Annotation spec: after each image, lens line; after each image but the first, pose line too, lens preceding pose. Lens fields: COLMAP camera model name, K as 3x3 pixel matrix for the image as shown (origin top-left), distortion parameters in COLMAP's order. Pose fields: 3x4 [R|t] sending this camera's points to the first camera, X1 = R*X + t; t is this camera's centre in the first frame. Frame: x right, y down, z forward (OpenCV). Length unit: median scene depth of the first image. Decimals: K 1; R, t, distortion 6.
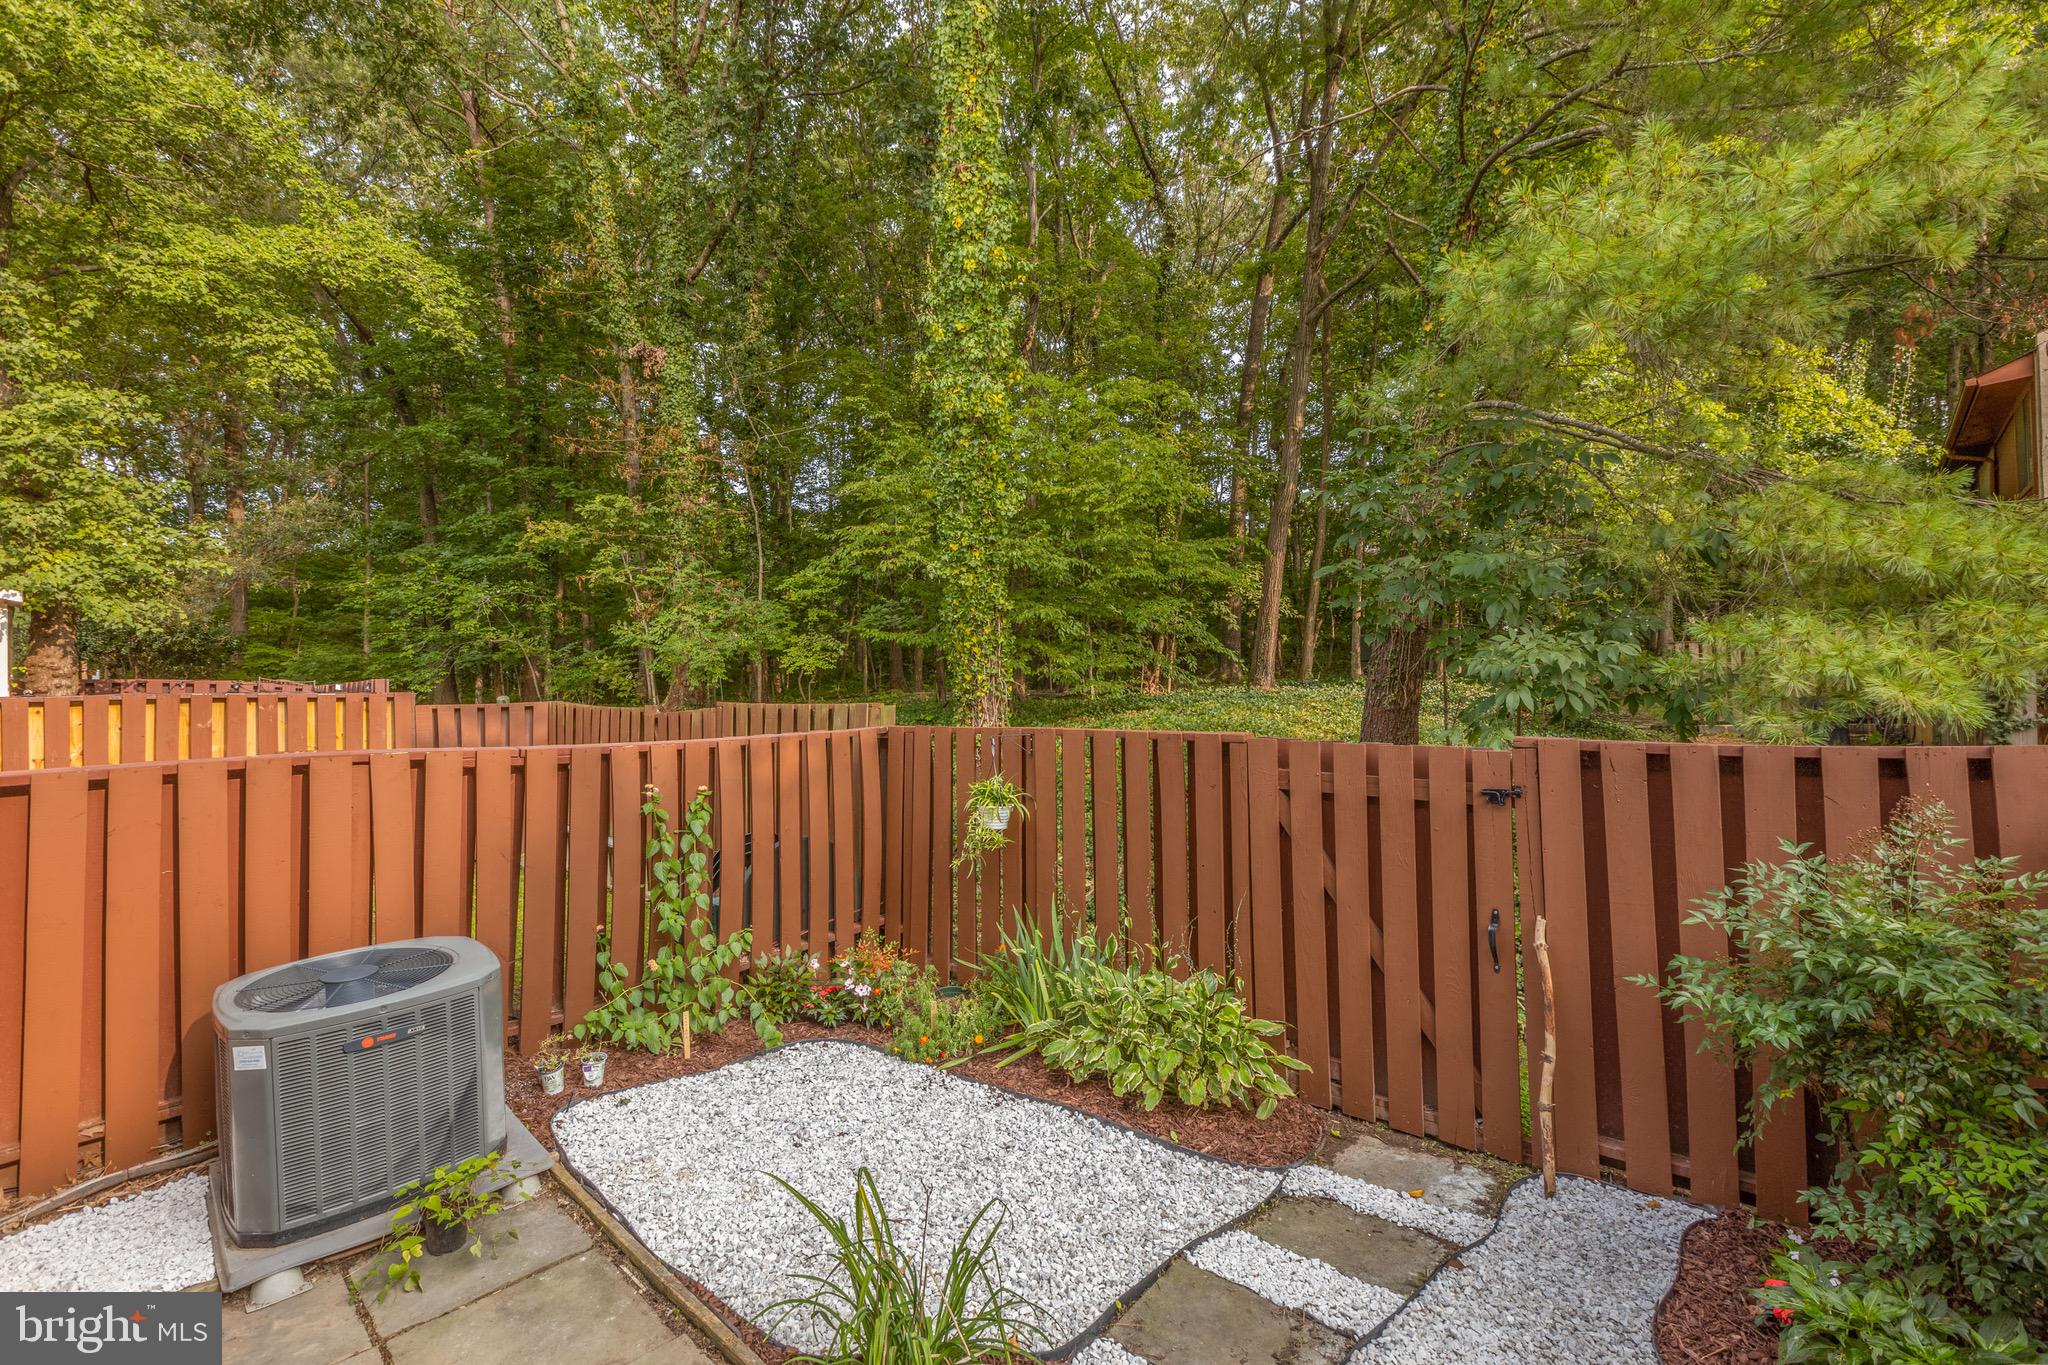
lens RADIAL K [[909.0, 0, 1029.4], [0, 909.0, 676.9], [0, 0, 1]] dist [0.000196, 0.000274]
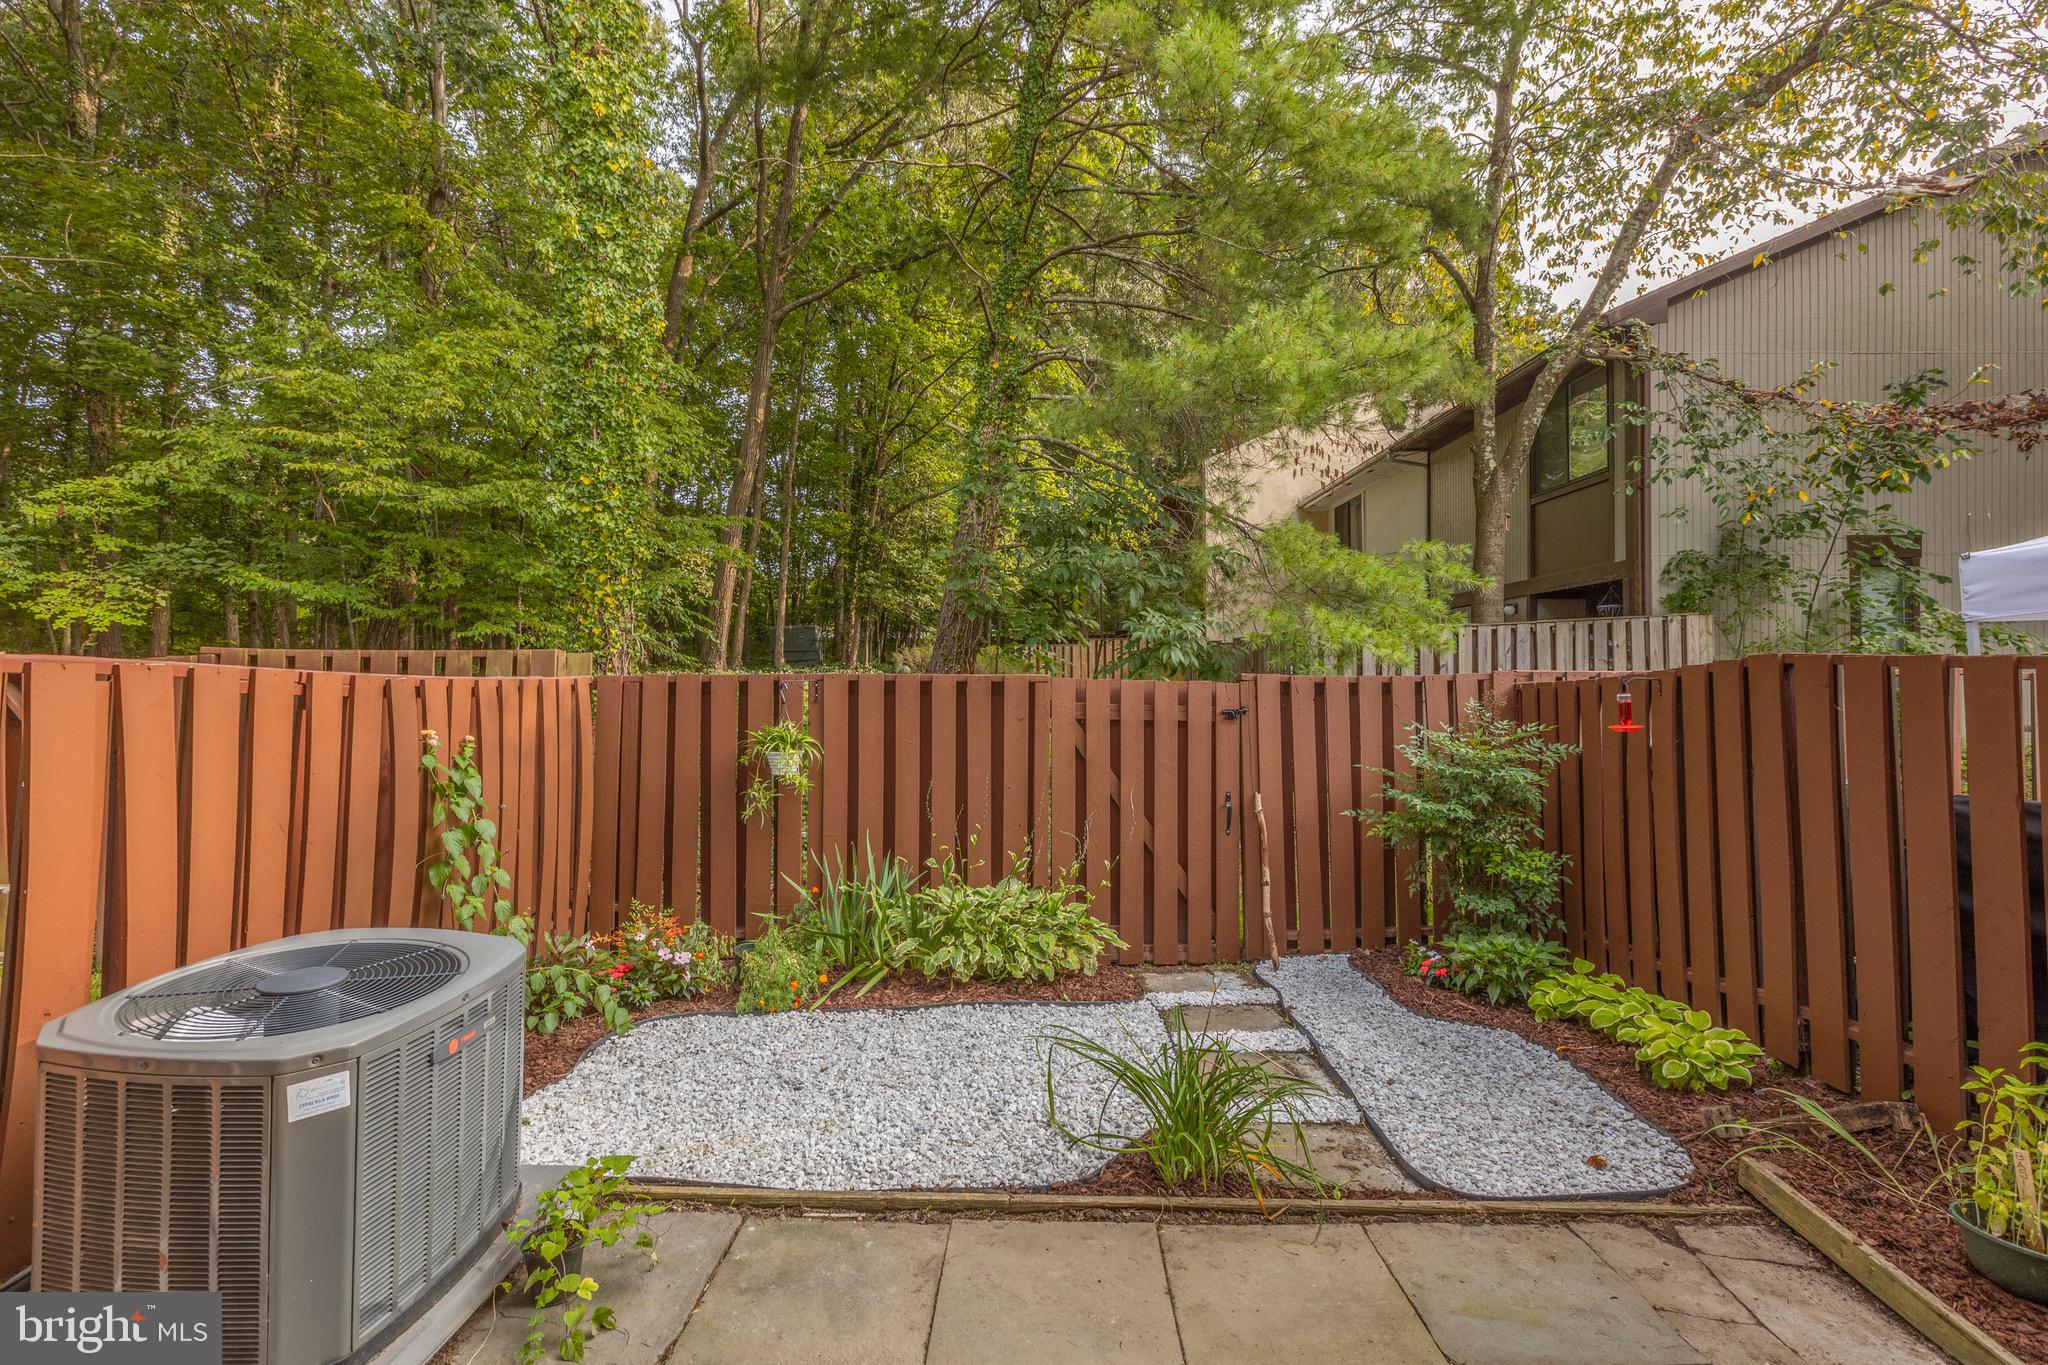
lens RADIAL K [[909.0, 0, 1025.7], [0, 909.0, 680.6], [0, 0, 1]] dist [0.000196, 0.000274]
pose [[0.733297, 0.019925, 0.679617, -0.647929], [-0.019453, 0.999776, -0.008322, 0.085416], [-0.679630, -0.007118, 0.733520, 0.136433]]
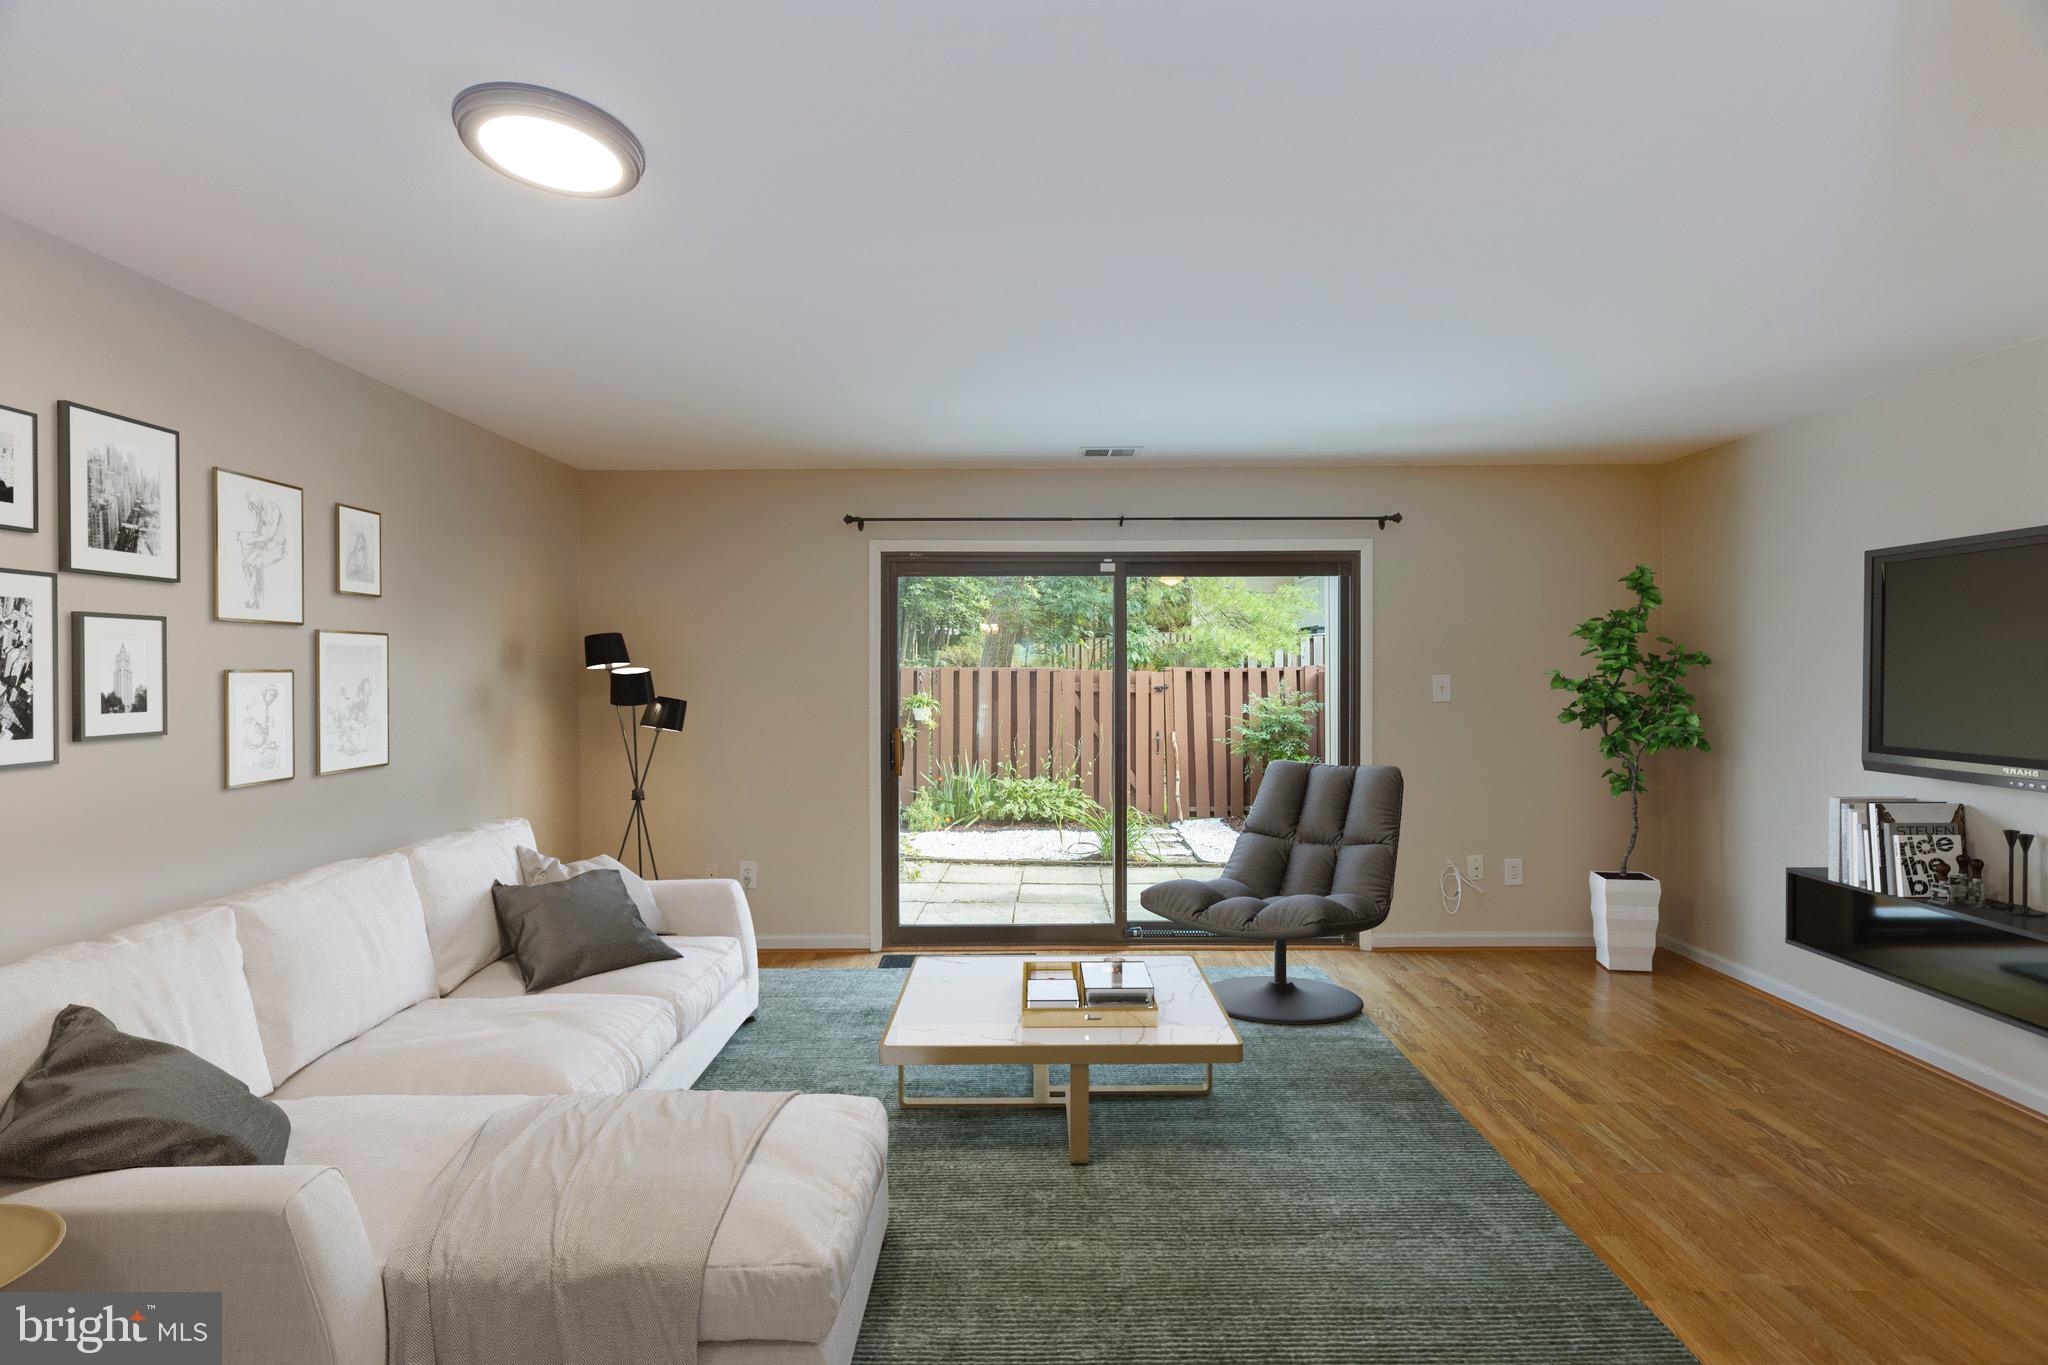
lens RADIAL K [[909.0, 0, 1029.3], [0, 909.0, 681.3], [0, 0, 1]] dist [0.000196, 0.000274]
pose [[0.741369, 0.012703, 0.670977, -1.419526], [-0.017984, 0.999838, 0.000942, 0.100957], [-0.670857, -0.012766, 0.741477, -0.665695]]
